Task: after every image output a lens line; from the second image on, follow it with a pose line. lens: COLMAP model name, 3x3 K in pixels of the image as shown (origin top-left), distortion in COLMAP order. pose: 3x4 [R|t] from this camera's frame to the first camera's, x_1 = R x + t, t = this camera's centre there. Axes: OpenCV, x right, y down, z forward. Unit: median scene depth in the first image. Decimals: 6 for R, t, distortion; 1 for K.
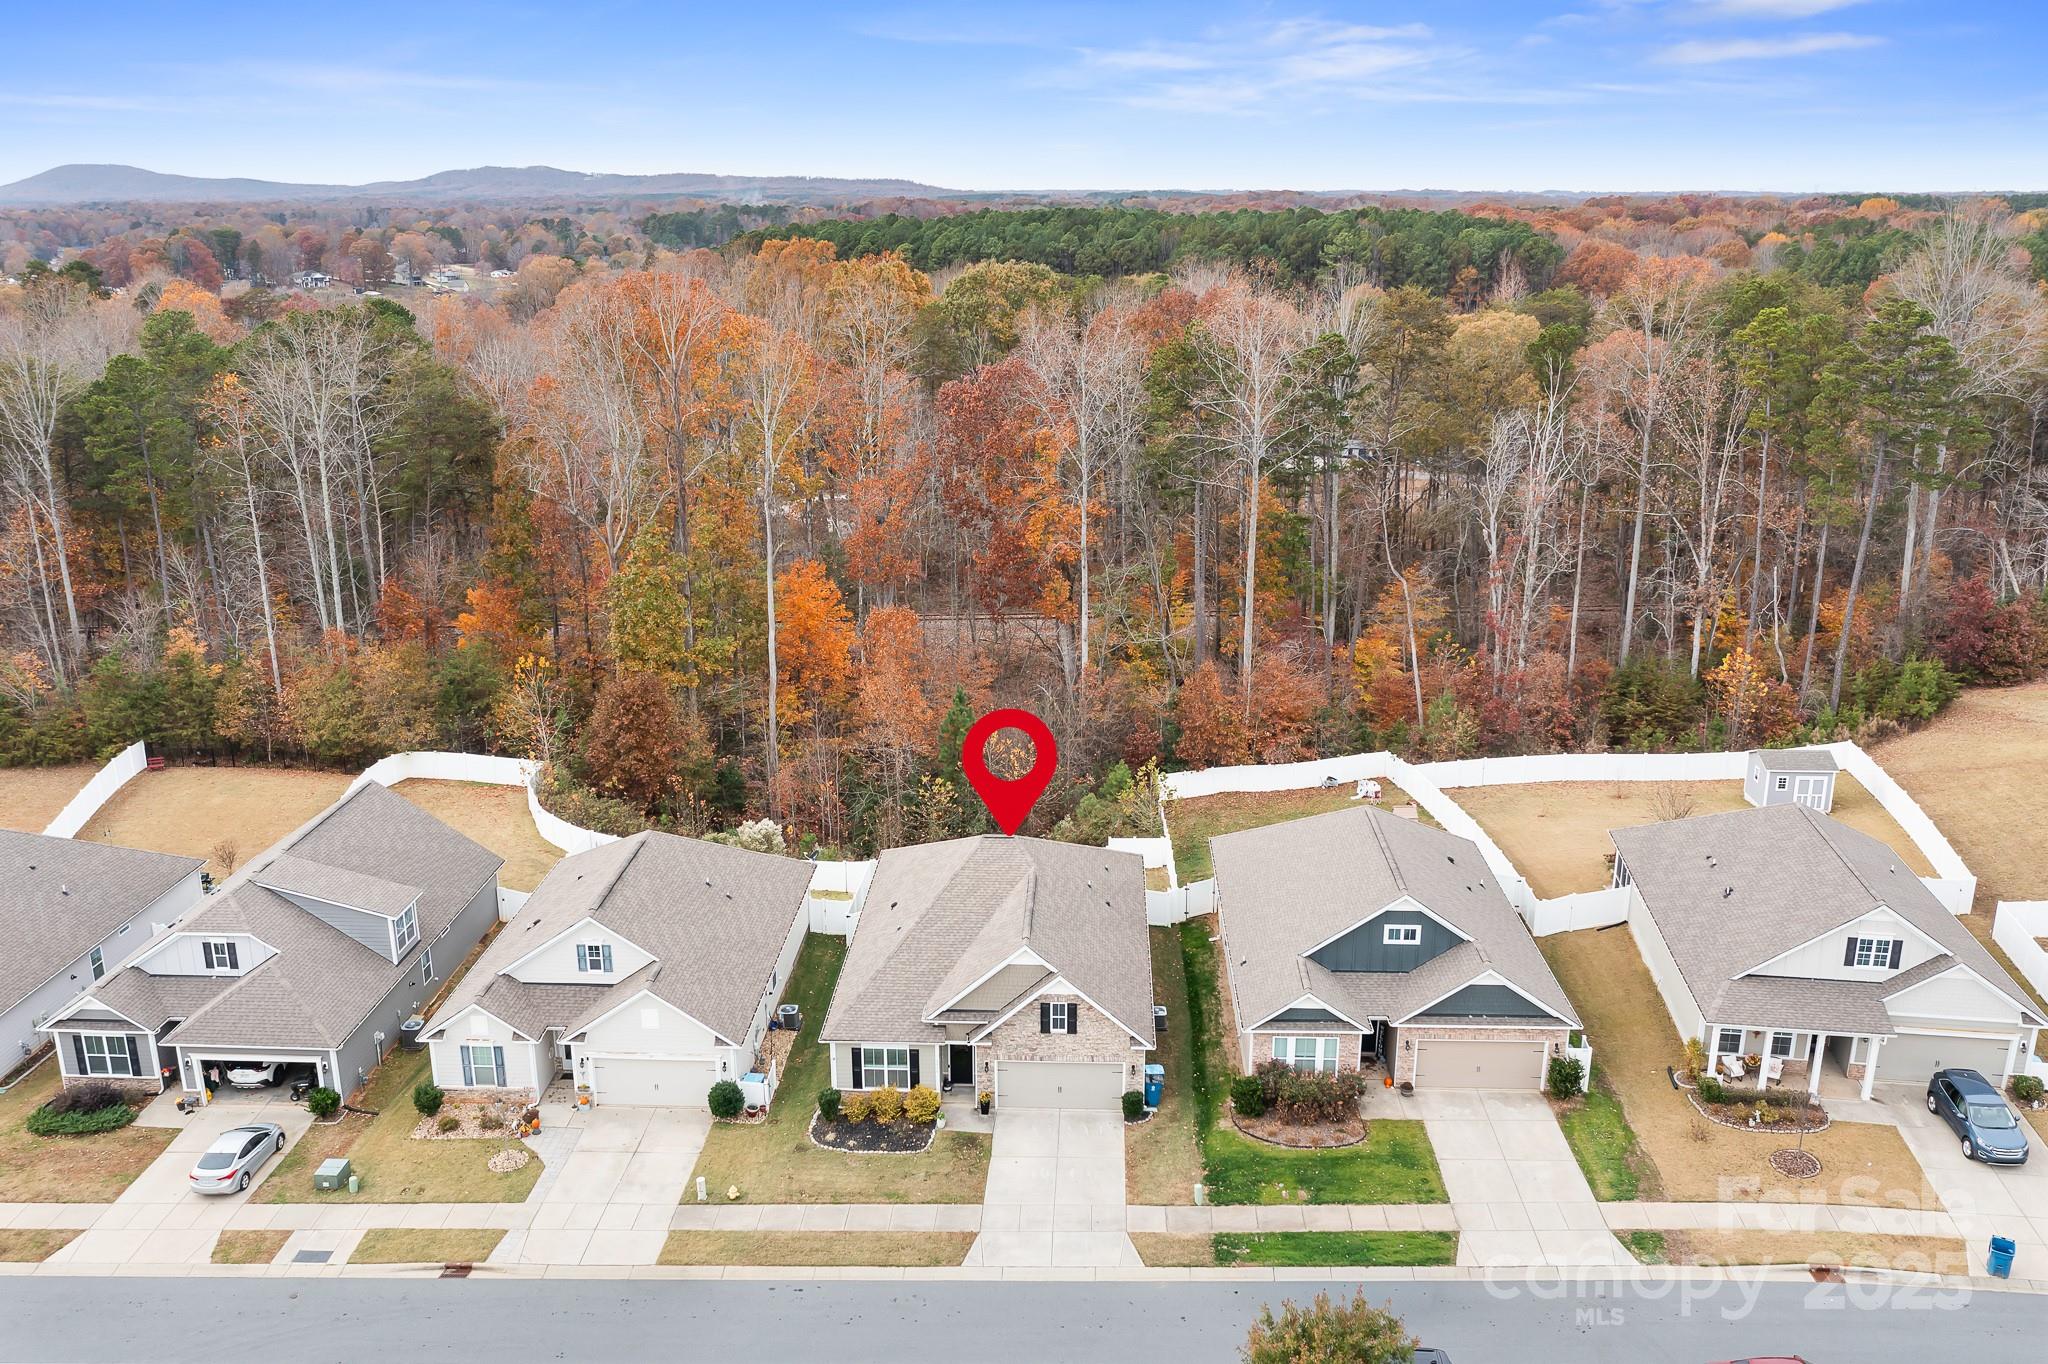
lens RADIAL K [[1640.7, 0, 1022.9], [0, 1640.7, 682.4], [0, 0, 1]] dist [-0.023888, 0.010516]
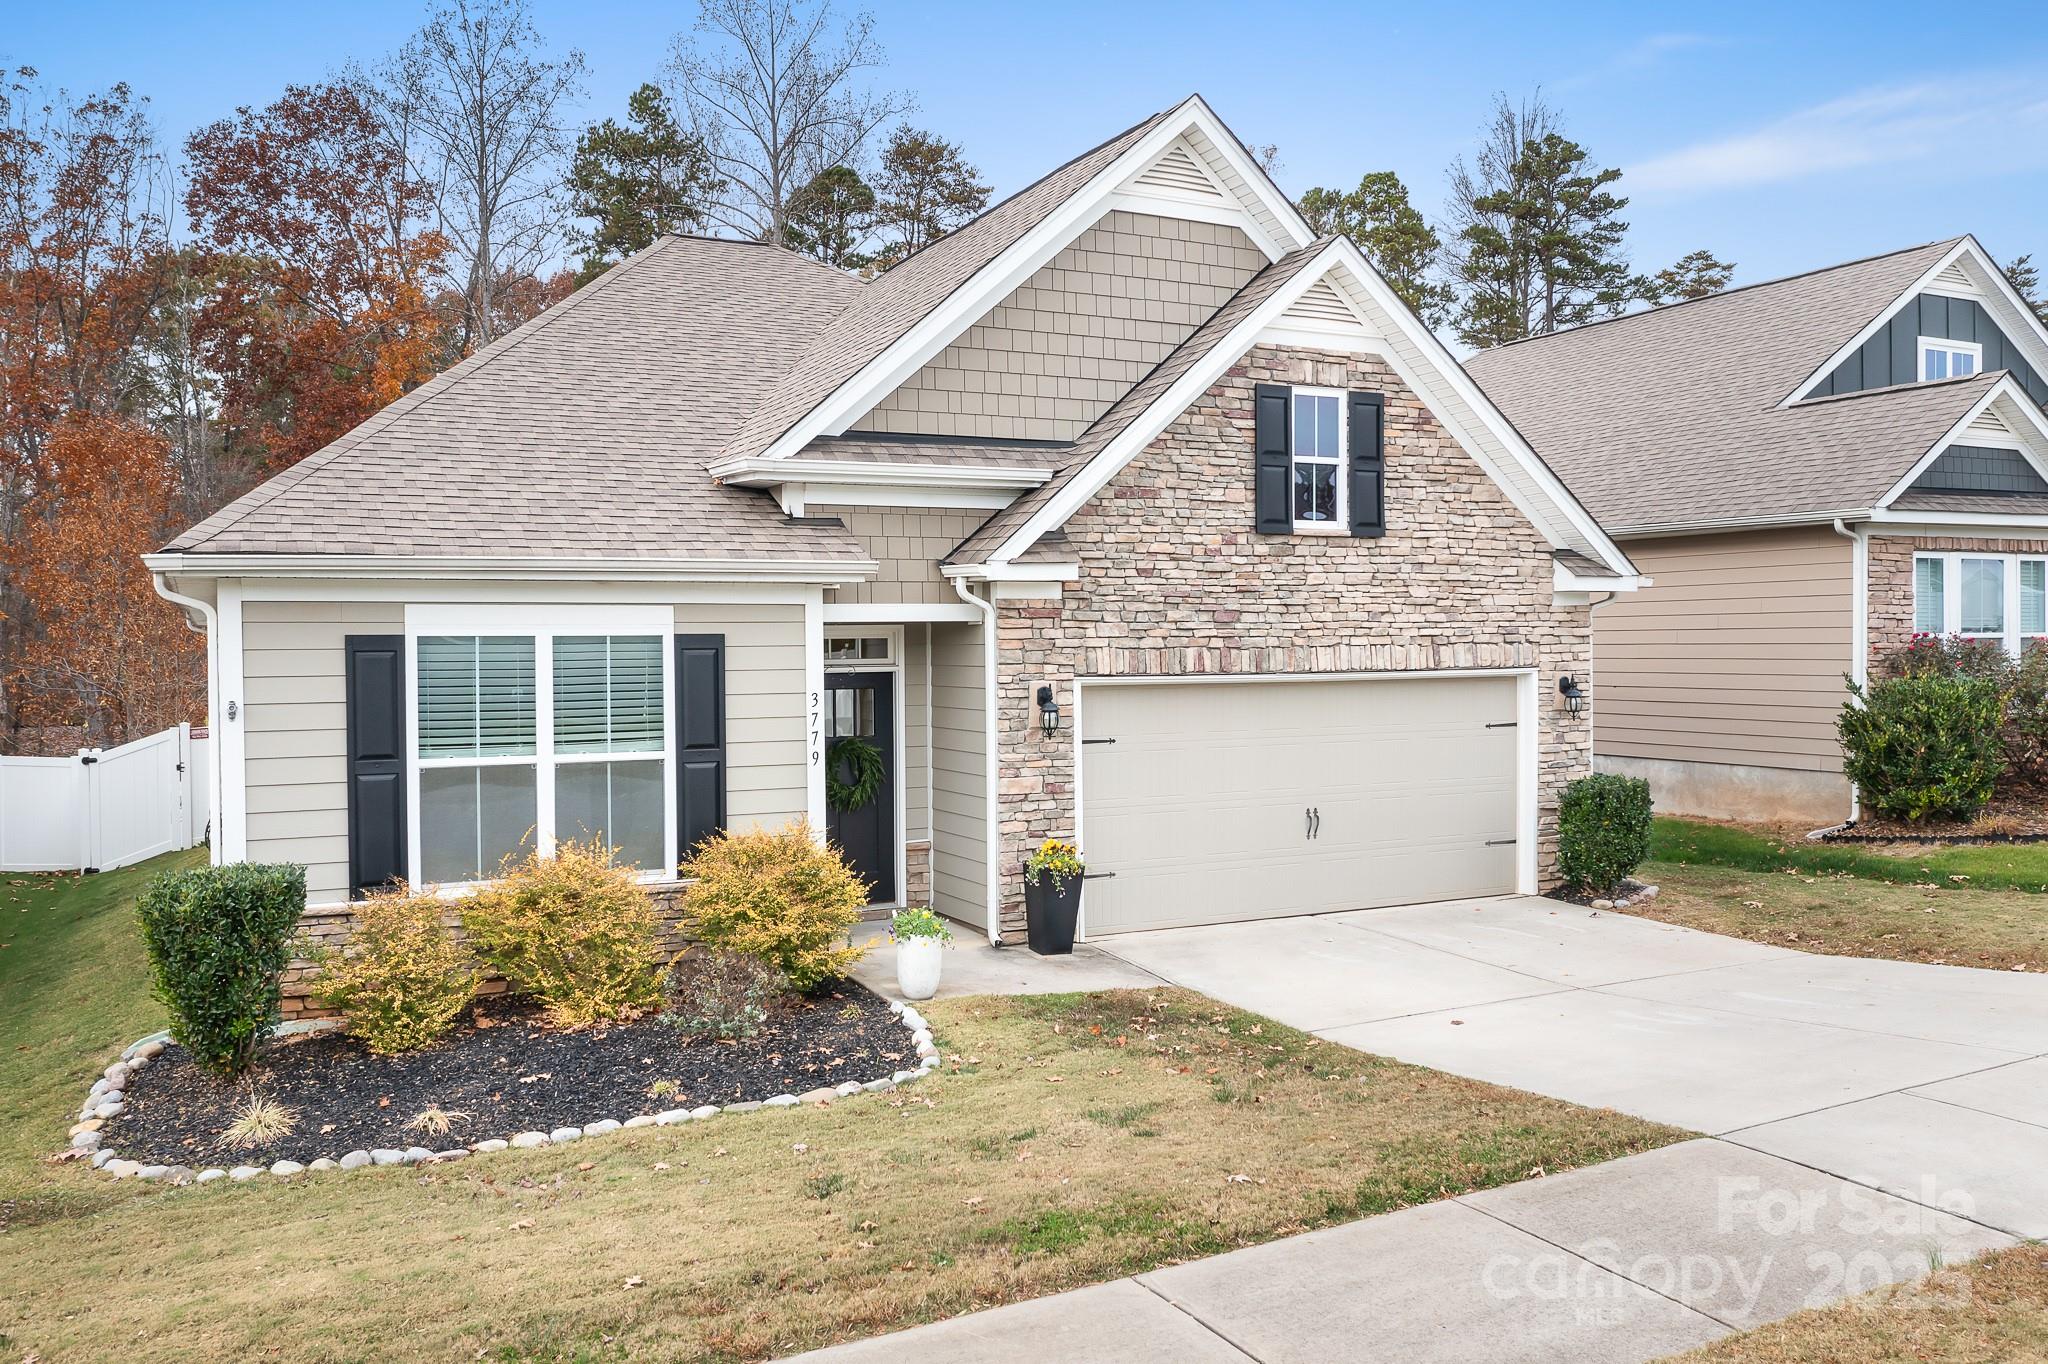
lens RADIAL K [[1640.7, 0, 1037.3], [0, 1640.7, 679.4], [0, 0, 1]] dist [-0.023888, 0.010516]
pose [[0.871124, -0.014861, 0.490838, -0.111153], [0.146472, 0.961906, -0.230831, 0.245936], [-0.468710, 0.272977, 0.840116, 0.725777]]
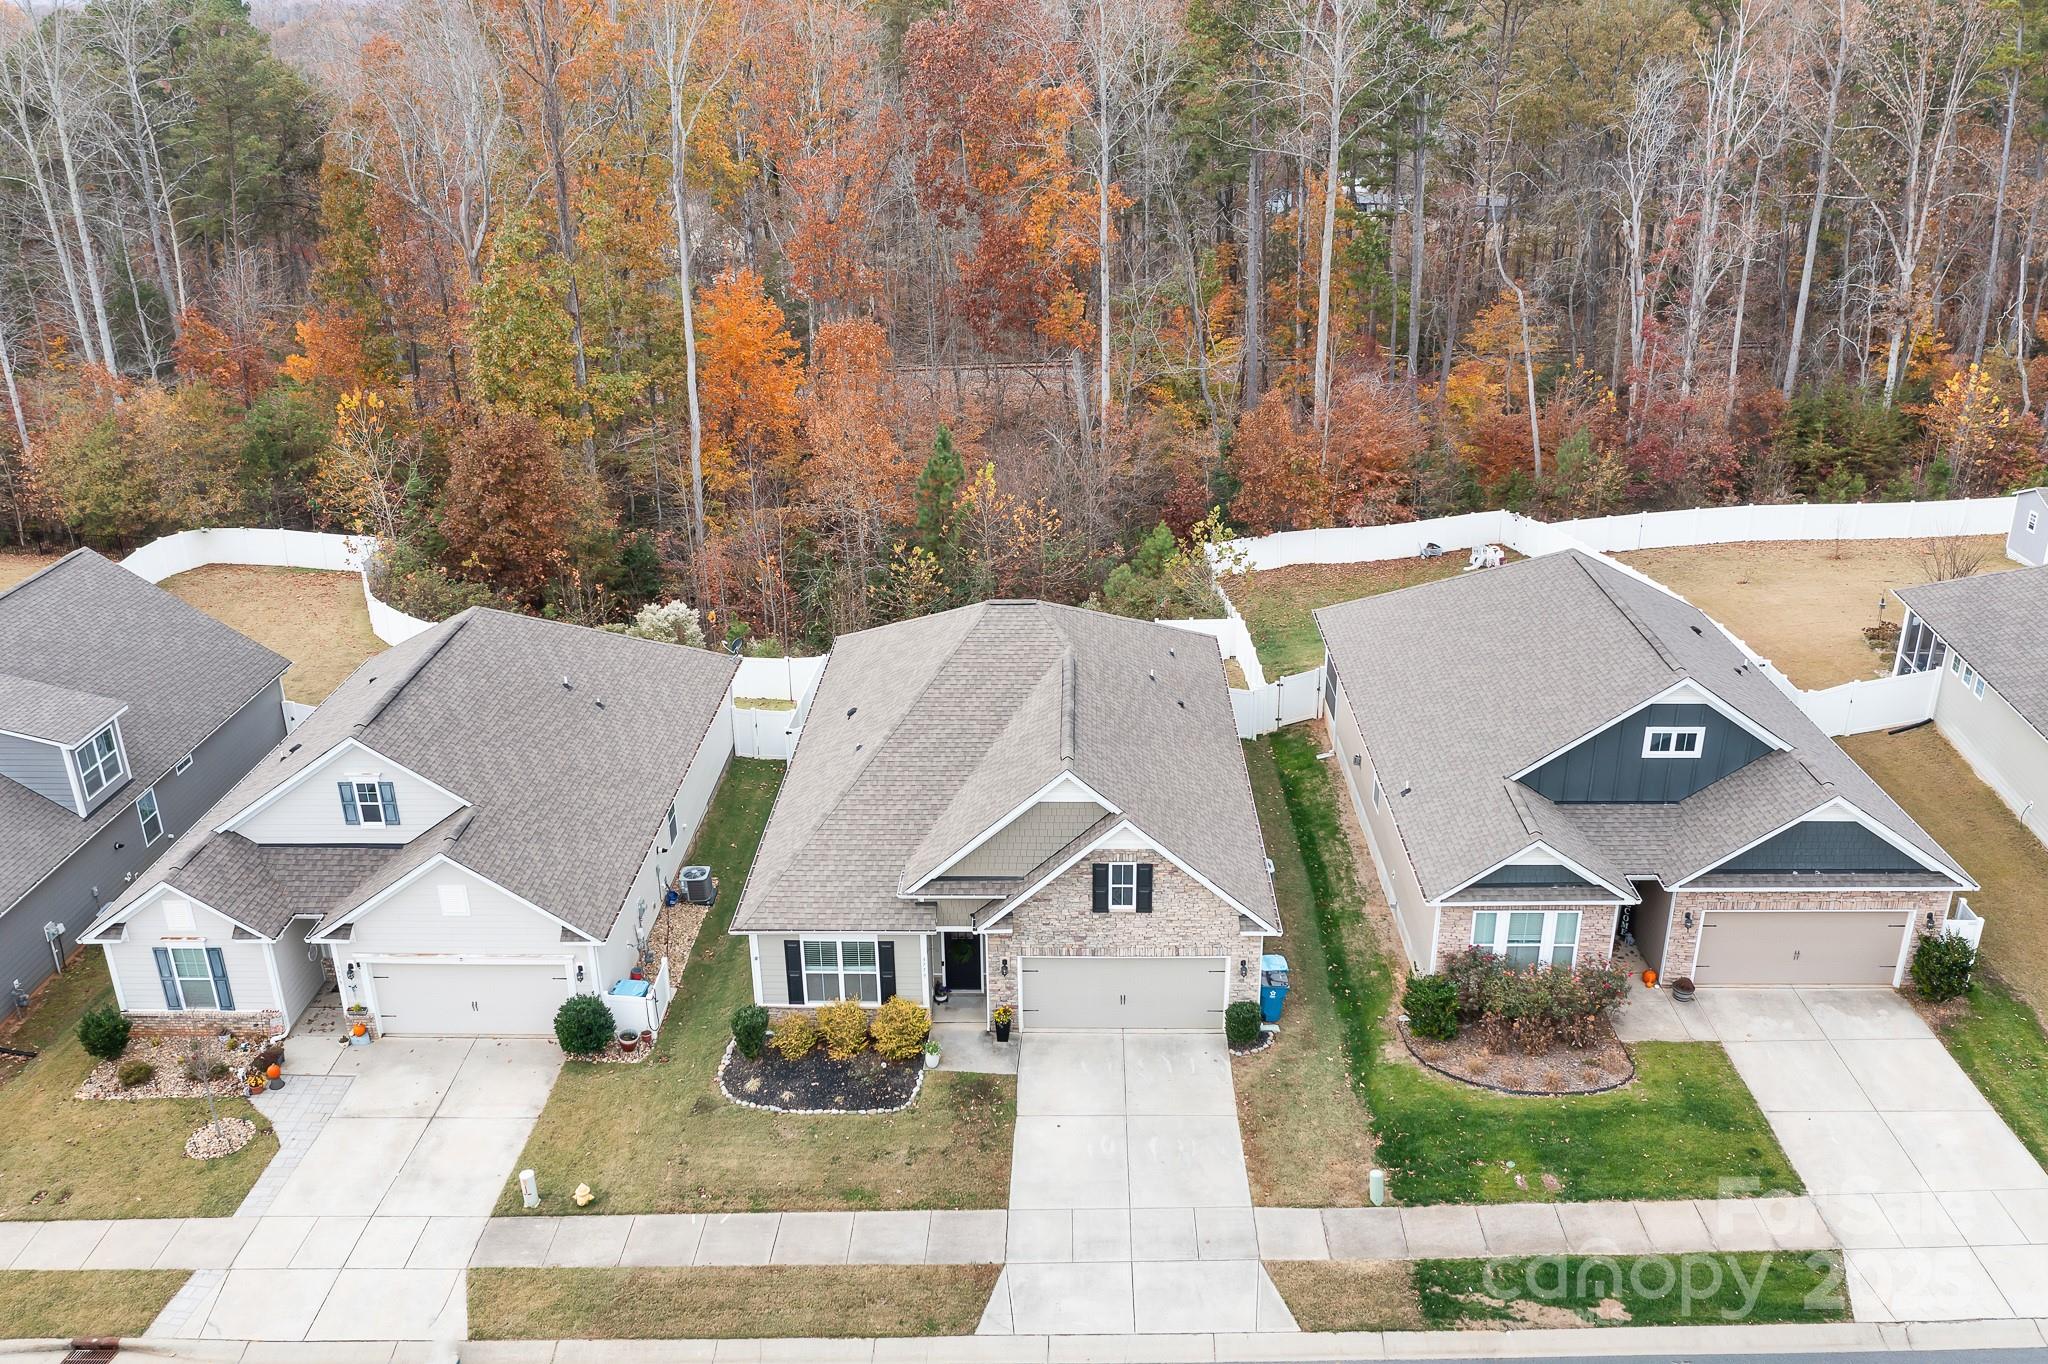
lens RADIAL K [[1640.7, 0, 1027.9], [0, 1640.7, 700.1], [0, 0, 1]] dist [-0.023888, 0.010516]
pose [[0.999751, -0.017482, 0.013839, -0.017765], [0.015735, 0.992932, 0.117638, 0.055432], [-0.015797, -0.117391, 0.992960, 0.353167]]
